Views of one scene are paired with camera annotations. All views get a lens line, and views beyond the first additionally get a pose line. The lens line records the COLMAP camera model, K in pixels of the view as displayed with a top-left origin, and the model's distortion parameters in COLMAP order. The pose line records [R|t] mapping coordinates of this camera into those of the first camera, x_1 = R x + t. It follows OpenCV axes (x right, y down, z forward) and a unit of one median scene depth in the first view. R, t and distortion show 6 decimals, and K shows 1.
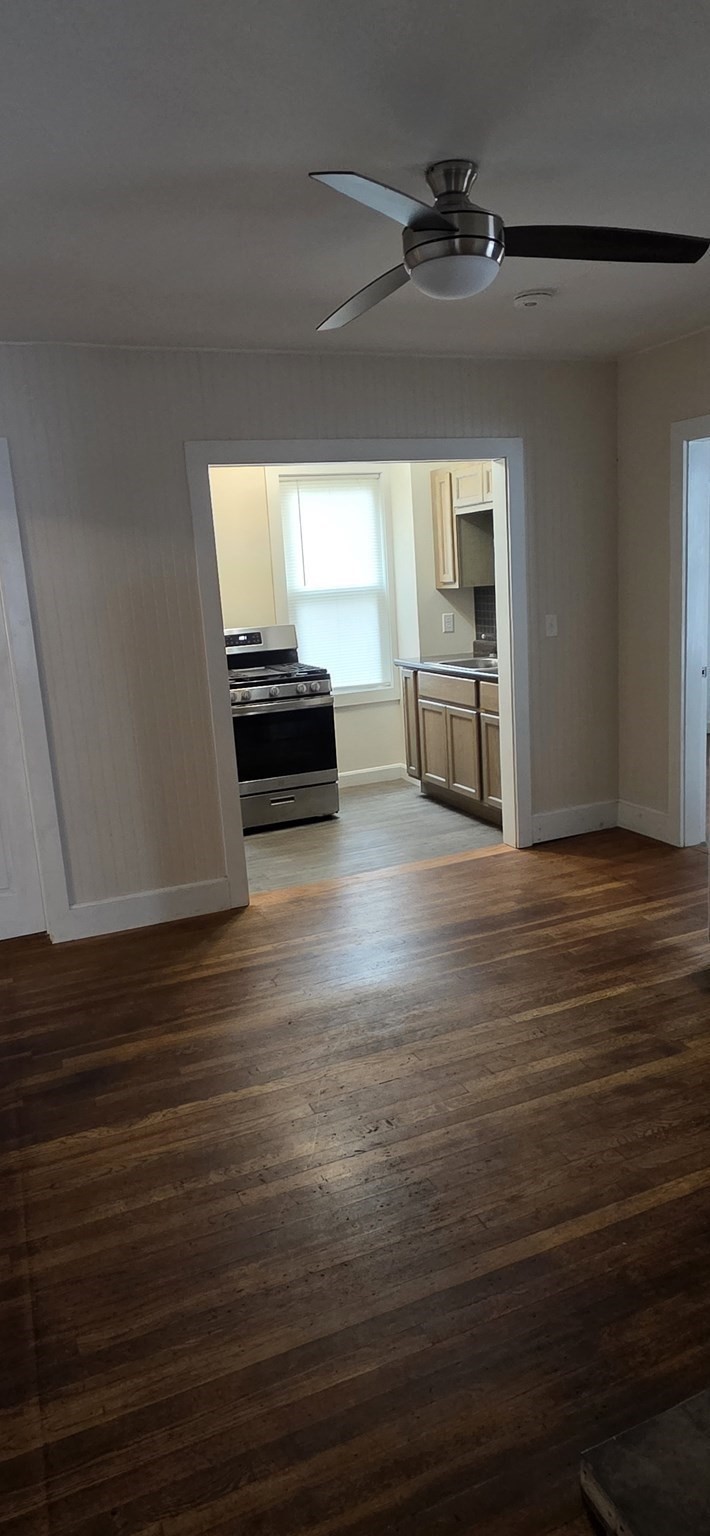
lens RADIAL K [[922.9, 0, 360.1], [0, 922.9, 763.9], [0, 0, 1]] dist [-0.010290, -0.000253]
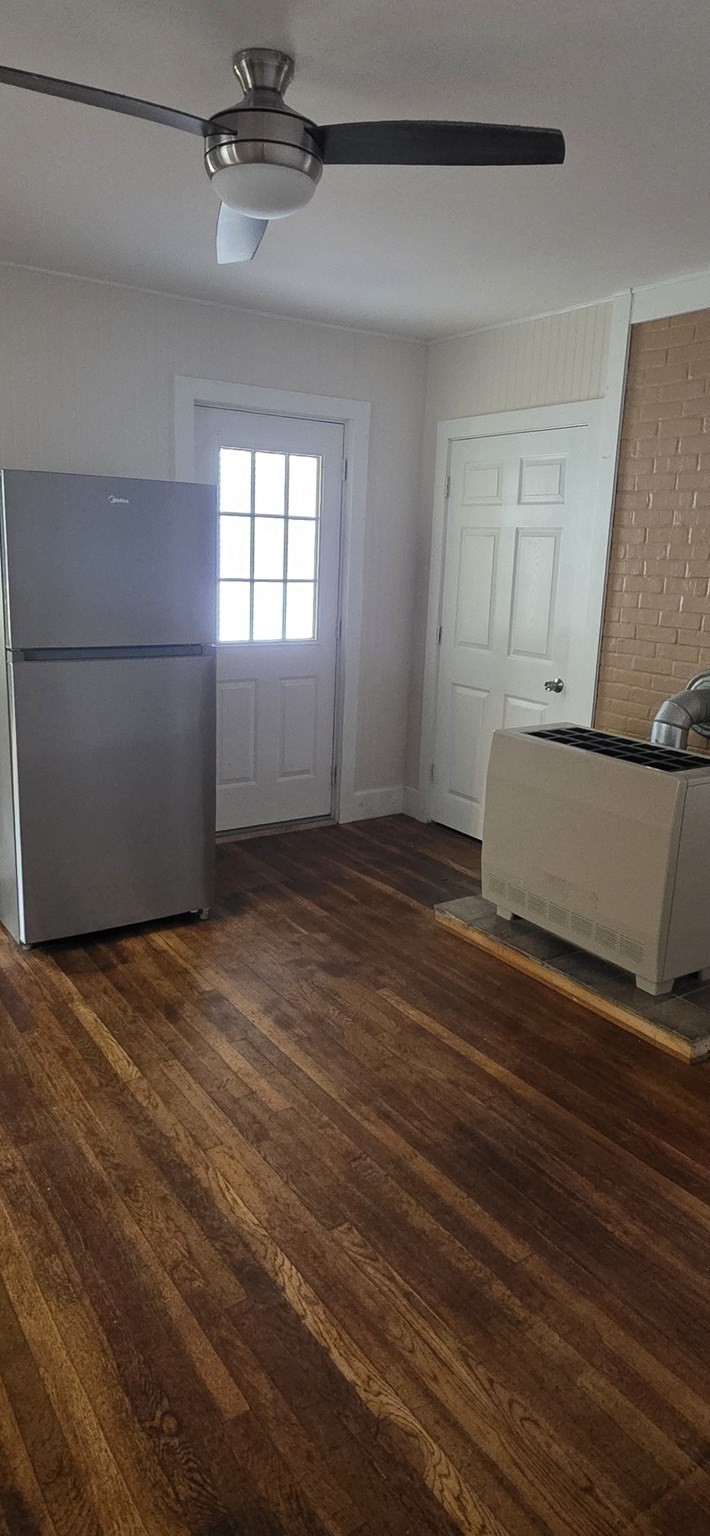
lens RADIAL K [[922.9, 0, 354.5], [0, 922.9, 766.5], [0, 0, 1]] dist [-0.010290, -0.000253]
pose [[-0.191006, -0.176125, 0.965659, -0.359045], [0.178330, 0.961173, 0.210580, -0.076359], [-0.965254, 0.212428, -0.152181, 0.500389]]
